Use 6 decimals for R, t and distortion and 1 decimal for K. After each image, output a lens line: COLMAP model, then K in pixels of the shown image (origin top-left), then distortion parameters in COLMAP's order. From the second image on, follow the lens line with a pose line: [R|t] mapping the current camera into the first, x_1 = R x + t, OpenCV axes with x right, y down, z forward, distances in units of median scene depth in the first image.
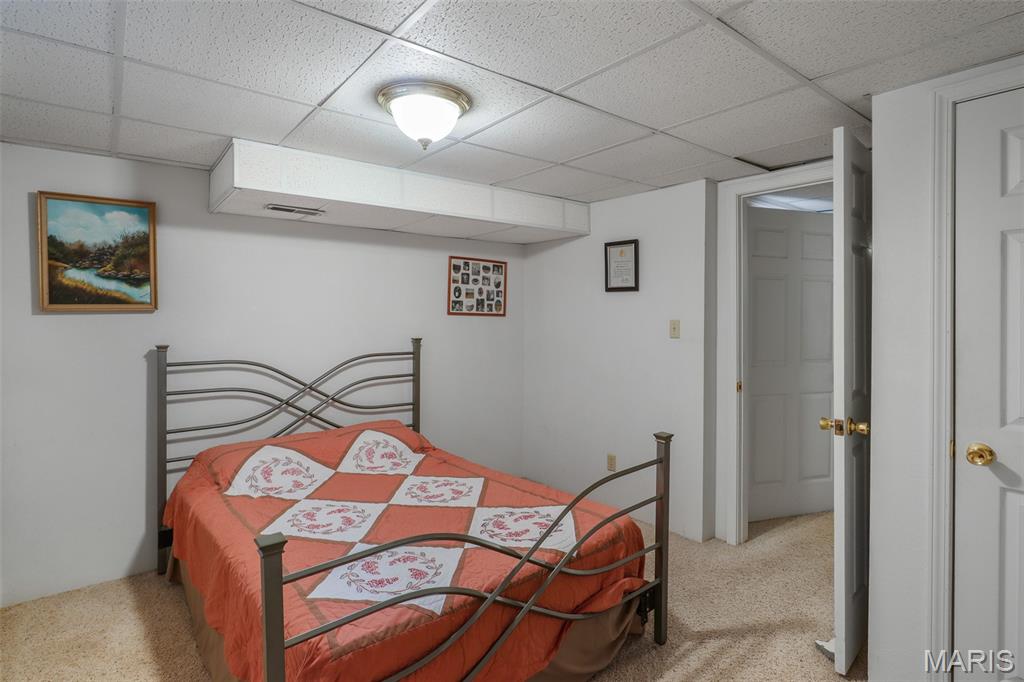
lens RADIAL K [[517.5, 0, 508.9], [0, 517.5, 329.2], [0, 0, 1]] dist [0.001171, 0.000146]
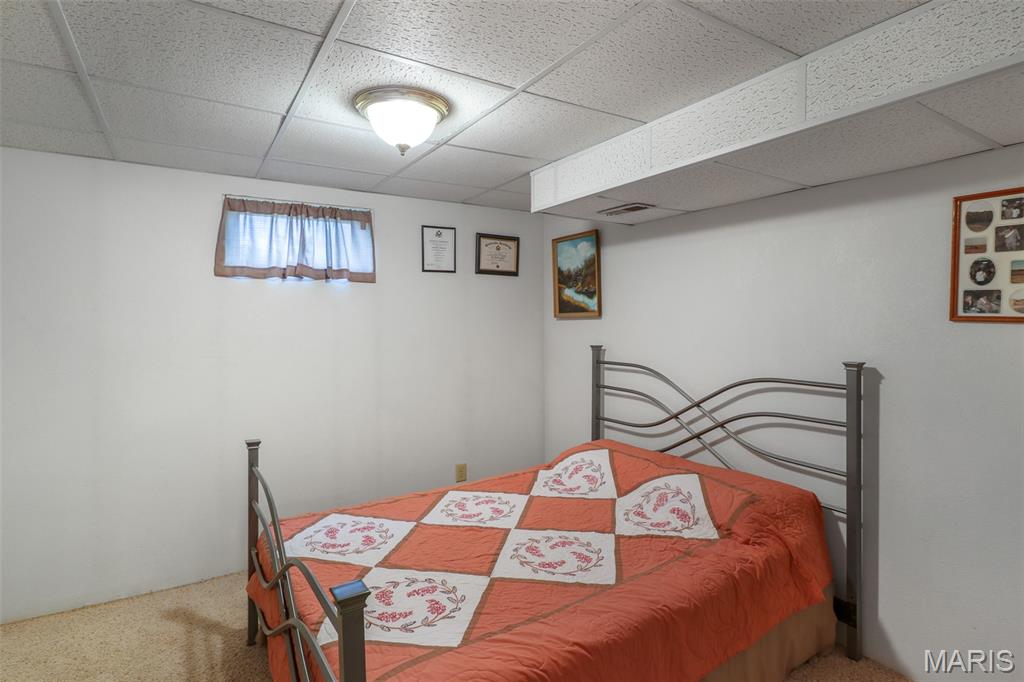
lens RADIAL K [[517.5, 0, 508.9], [0, 517.5, 329.2], [0, 0, 1]] dist [0.001171, 0.000146]
pose [[-0.085188, 0.016511, -0.996228, 0.560572], [-0.031150, 0.999330, 0.019226, -0.023899], [0.995878, 0.032670, -0.084617, 0.896268]]
